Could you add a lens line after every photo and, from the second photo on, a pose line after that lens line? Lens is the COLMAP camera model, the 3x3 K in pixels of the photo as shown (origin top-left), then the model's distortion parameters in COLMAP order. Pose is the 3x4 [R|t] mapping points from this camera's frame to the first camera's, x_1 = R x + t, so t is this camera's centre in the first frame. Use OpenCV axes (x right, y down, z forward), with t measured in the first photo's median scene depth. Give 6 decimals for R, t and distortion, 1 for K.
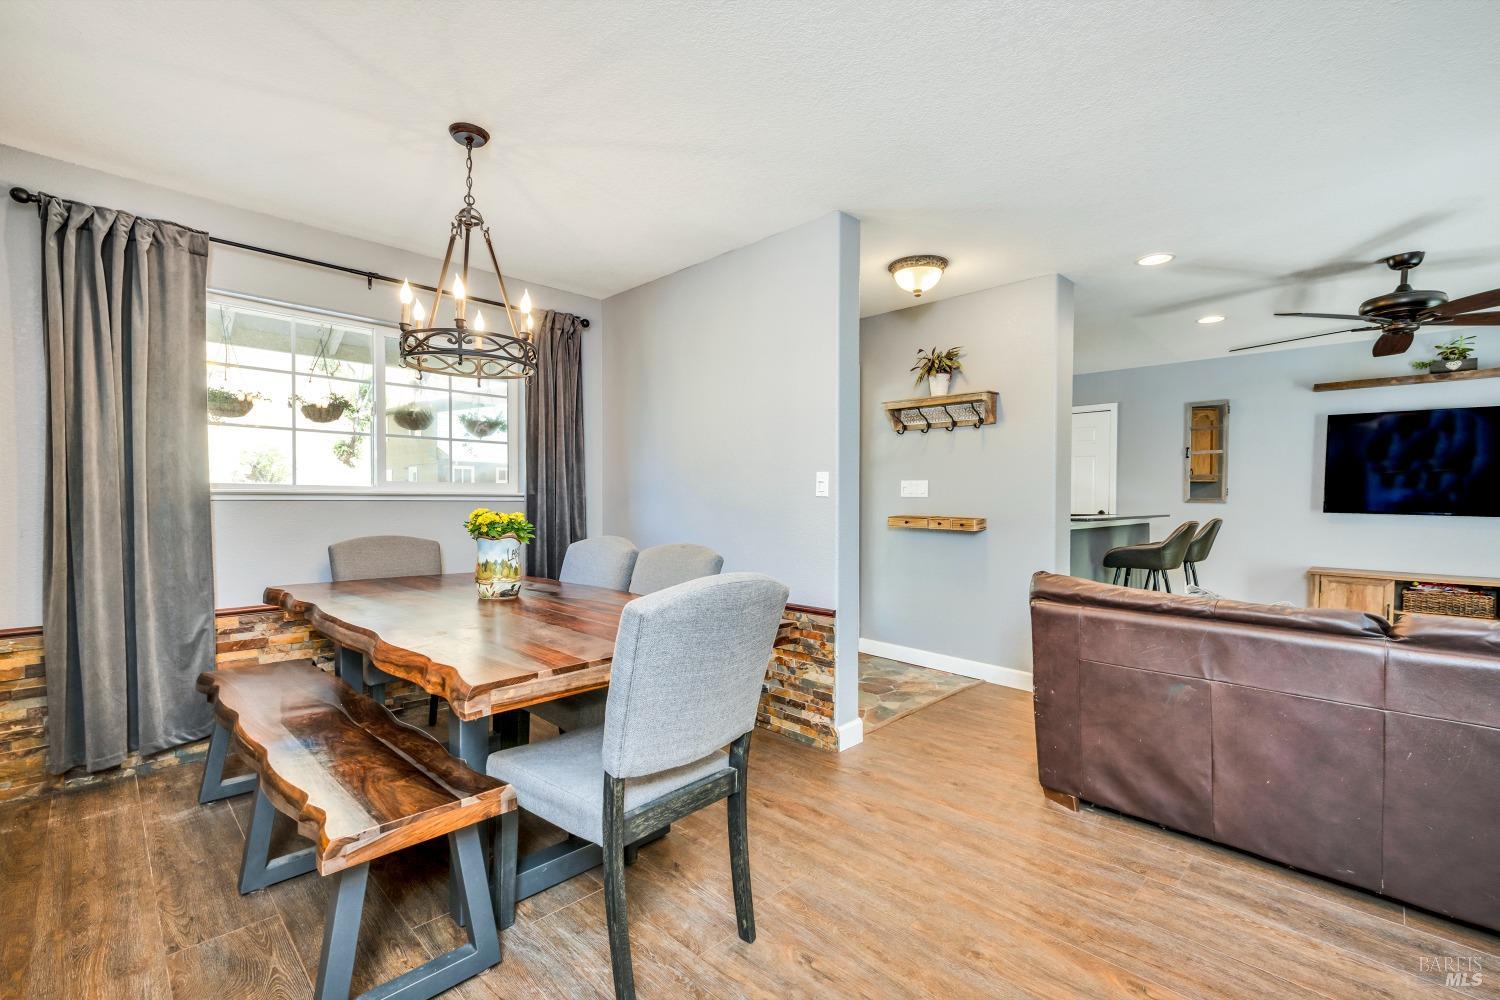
lens RADIAL K [[656.3, 0, 777.7], [0, 656.3, 523.3], [0, 0, 1]] dist [0.011051, 0.000568]
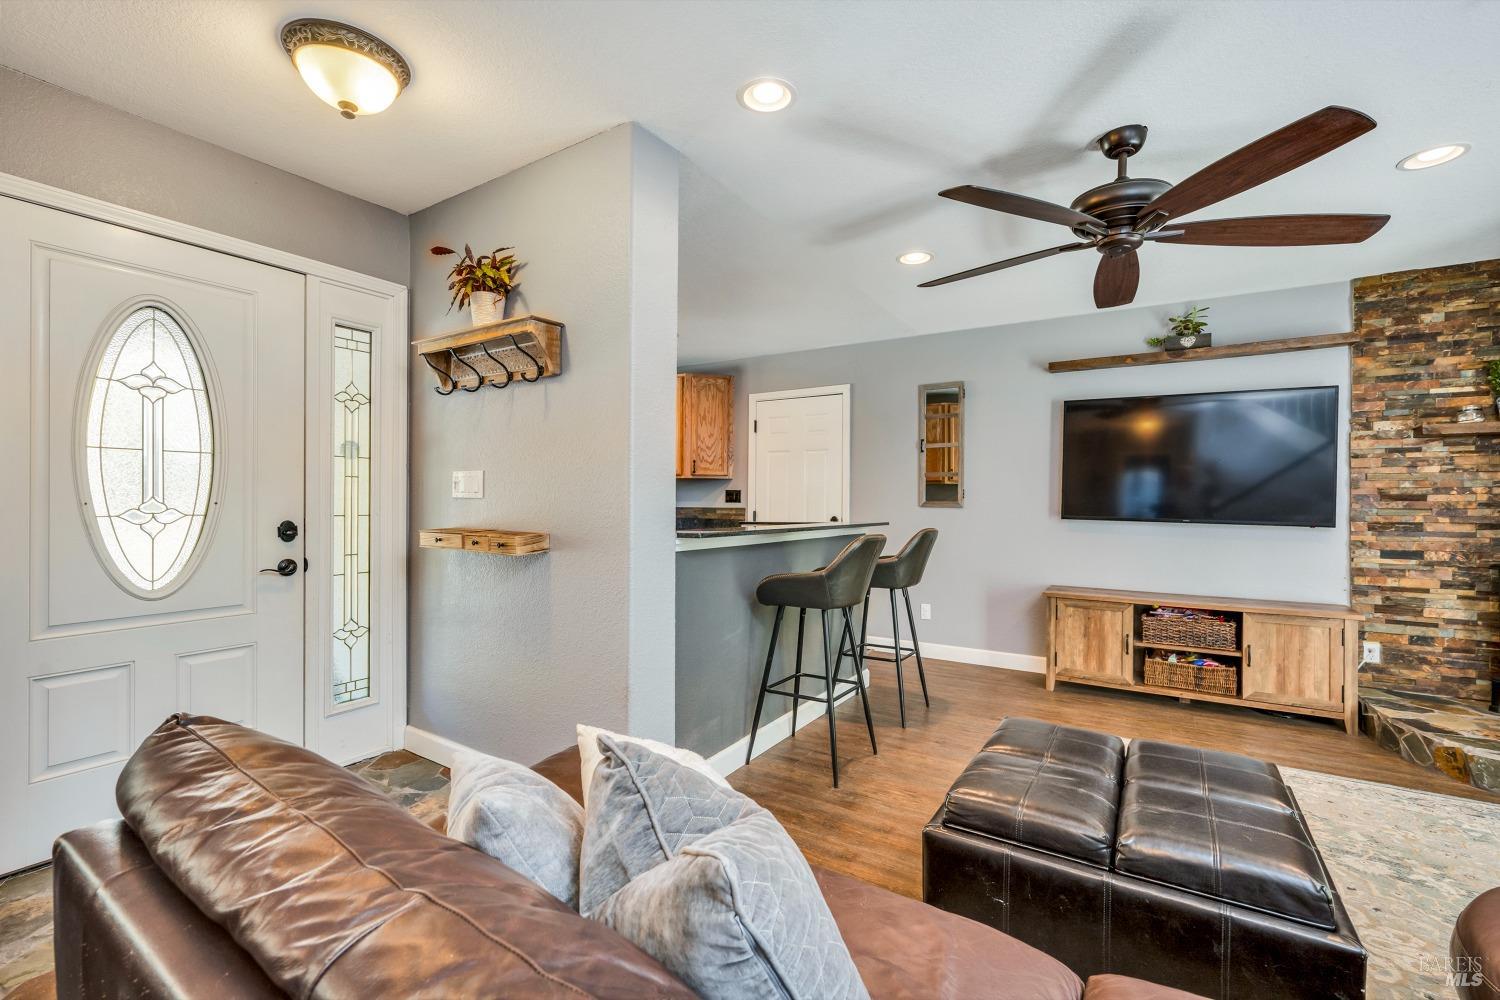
lens RADIAL K [[656.3, 0, 766.4], [0, 656.3, 510.3], [0, 0, 1]] dist [0.011051, 0.000568]
pose [[0.975613, 0.001241, 0.219494, 0.328551], [0.003909, 0.999727, -0.023025, -0.012389], [-0.219462, 0.023322, 0.975342, 0.322323]]
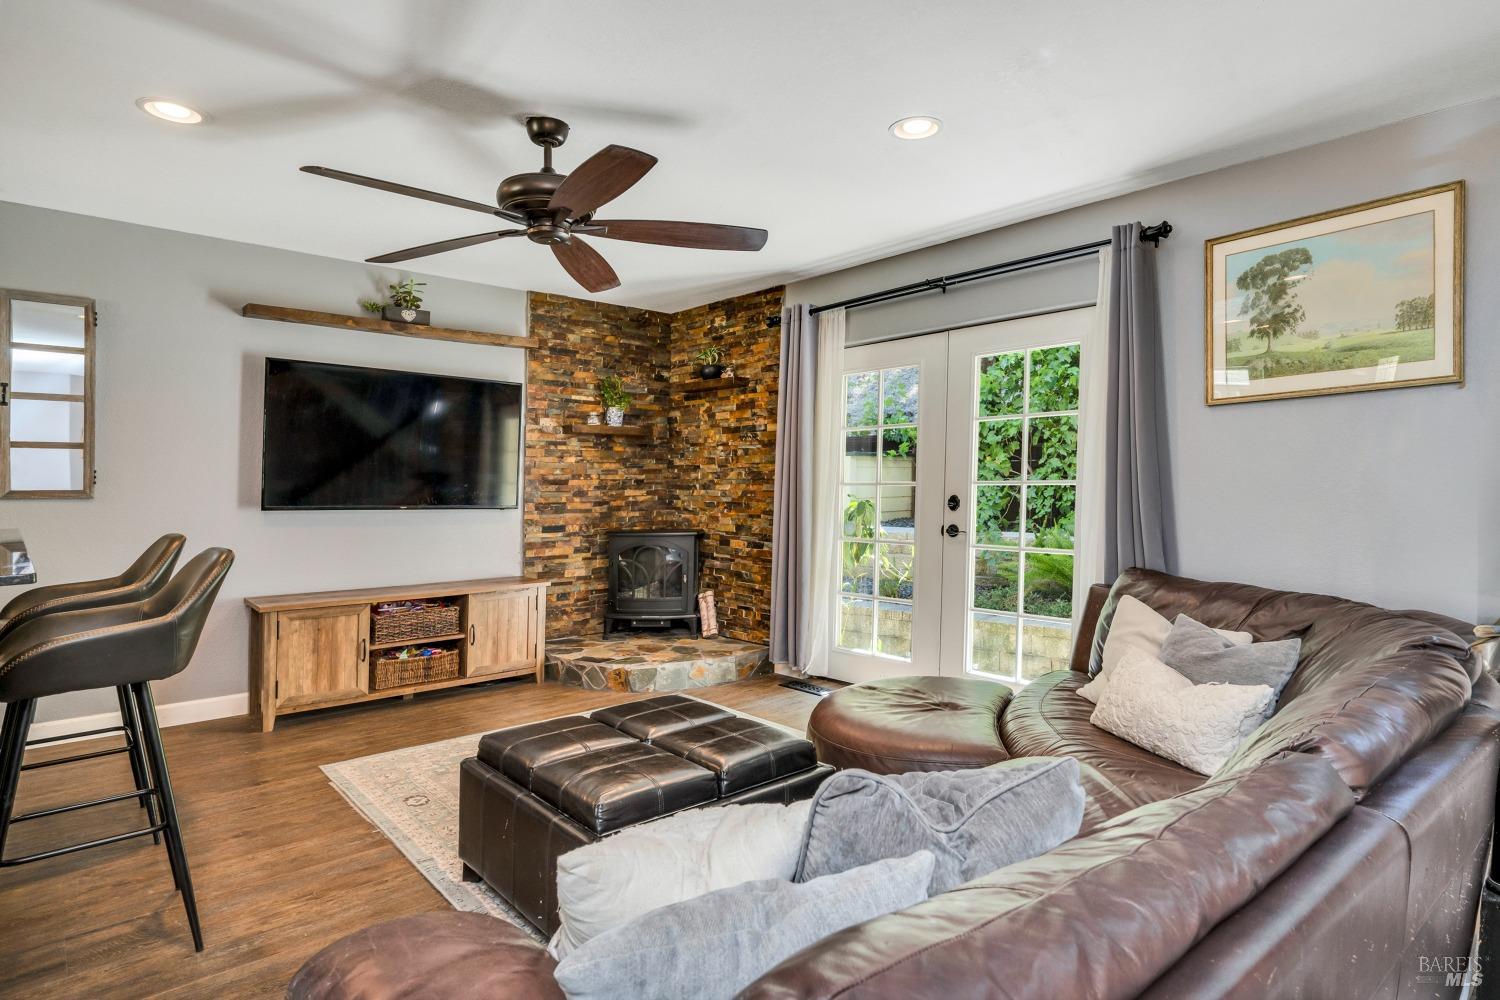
lens RADIAL K [[808.8, 0, 741.8], [0, 808.8, 527.5], [0, 0, 1]] dist [-0.004188, -0.000135]
pose [[0.088083, -0.060412, 0.994280, 0.108272], [0.034848, 0.997735, 0.057535, -0.033687], [-0.995503, 0.029581, 0.089989, 0.538904]]
